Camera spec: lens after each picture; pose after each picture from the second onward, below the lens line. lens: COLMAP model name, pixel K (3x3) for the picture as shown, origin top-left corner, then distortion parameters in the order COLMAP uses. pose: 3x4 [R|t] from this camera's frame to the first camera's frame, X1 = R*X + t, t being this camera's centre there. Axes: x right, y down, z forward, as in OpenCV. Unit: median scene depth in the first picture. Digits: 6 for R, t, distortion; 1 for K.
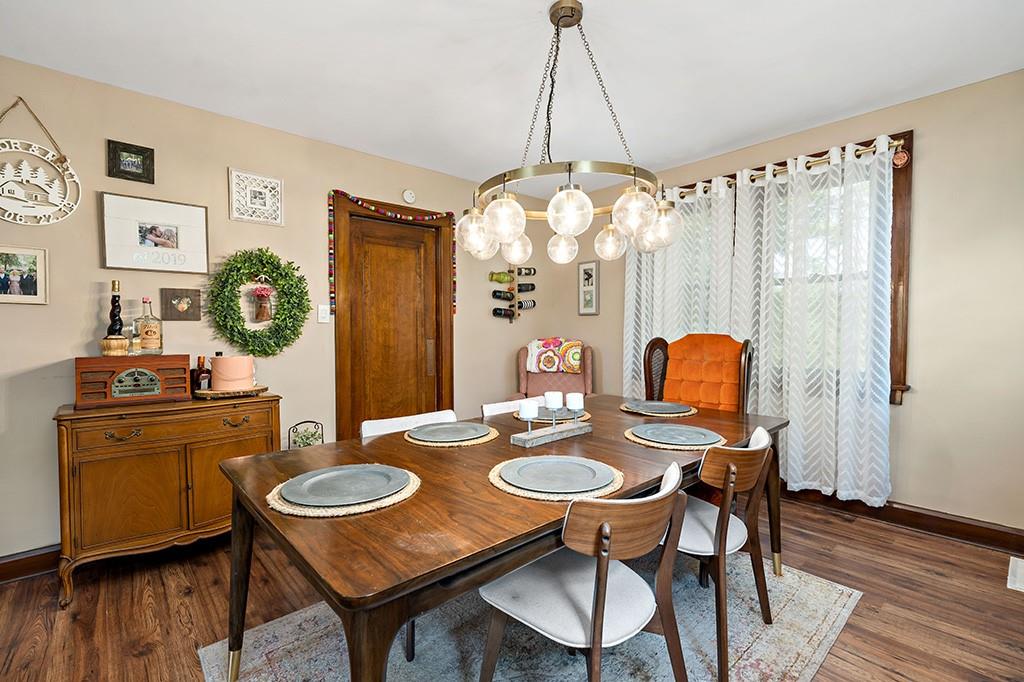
lens RADIAL K [[467.4, 0, 512.0], [0, 467.4, 341.0], [0, 0, 1]] dist [-0.000294, 0.000076]
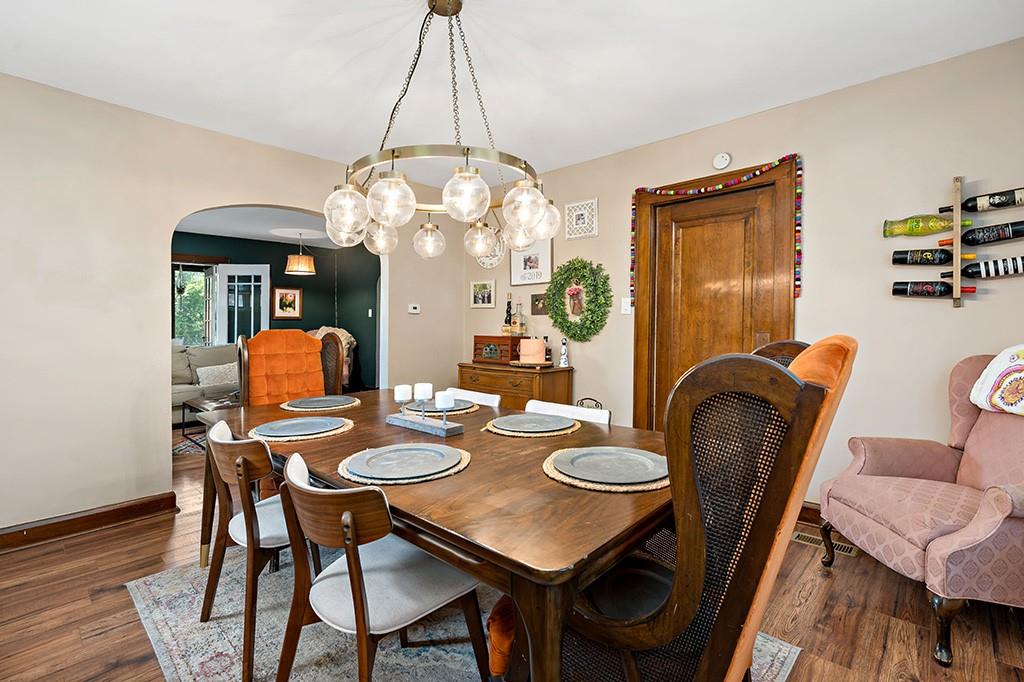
lens RADIAL K [[435.2, 0, 513.4], [0, 435.2, 332.6], [0, 0, 1]] dist [-0.002043, -0.000300]
pose [[0.123327, 0.021340, -0.992137, 0.506727], [-0.025611, 0.999504, 0.018315, -0.006959], [0.992036, 0.023150, 0.123813, 0.536045]]
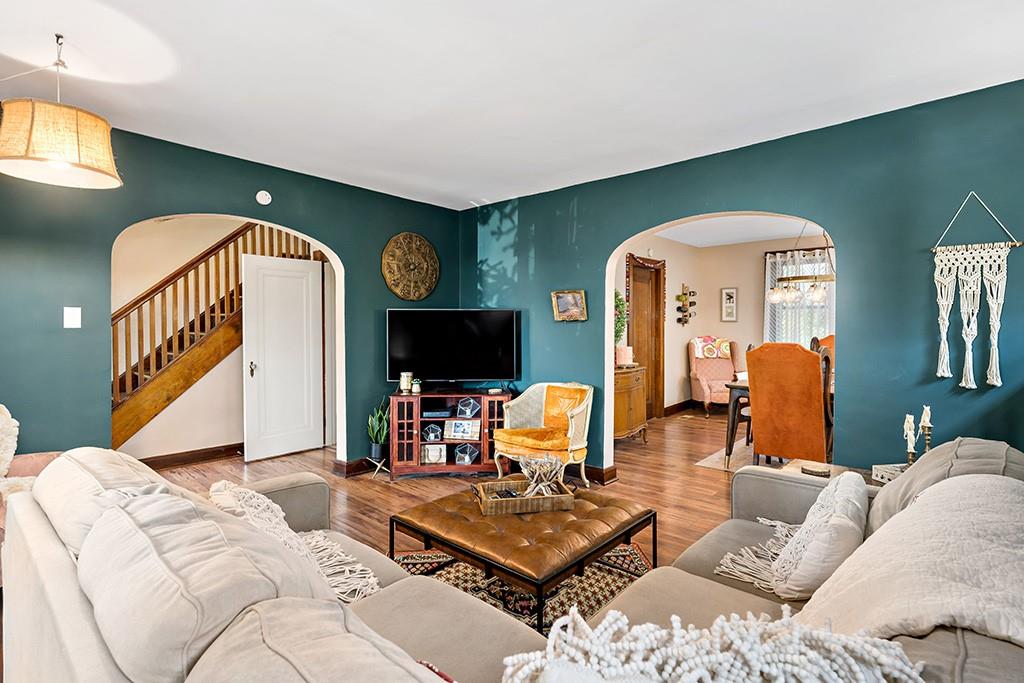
lens RADIAL K [[497.8, 0, 511.8], [0, 497.8, 323.4], [0, 0, 1]] dist [-0.000392, -0.000125]
pose [[0.994996, 0.001111, 0.099905, -0.887159], [0.001240, 0.999724, -0.023470, -0.013609], [-0.099904, 0.023477, 0.994720, -0.718524]]
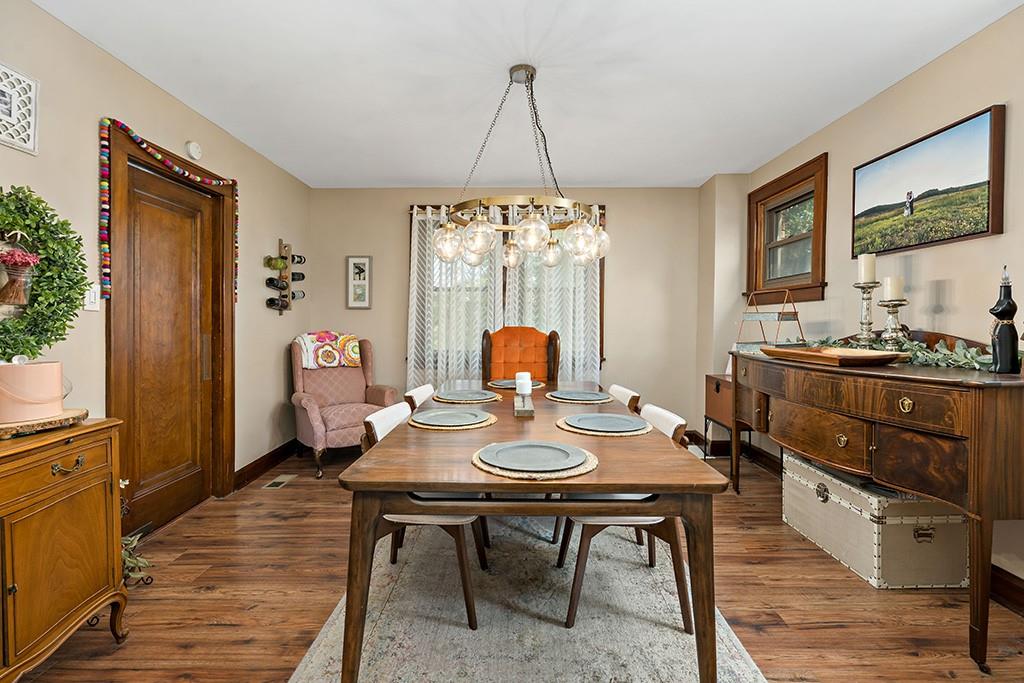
lens RADIAL K [[464.6, 0, 510.9], [0, 464.6, 327.2], [0, 0, 1]] dist [0.000951, 0.001068]
pose [[0.680077, 0.000756, 0.733141, -0.424869], [0.011547, 0.999864, -0.011743, 0.000006], [-0.733050, 0.016452, 0.679976, 0.090869]]
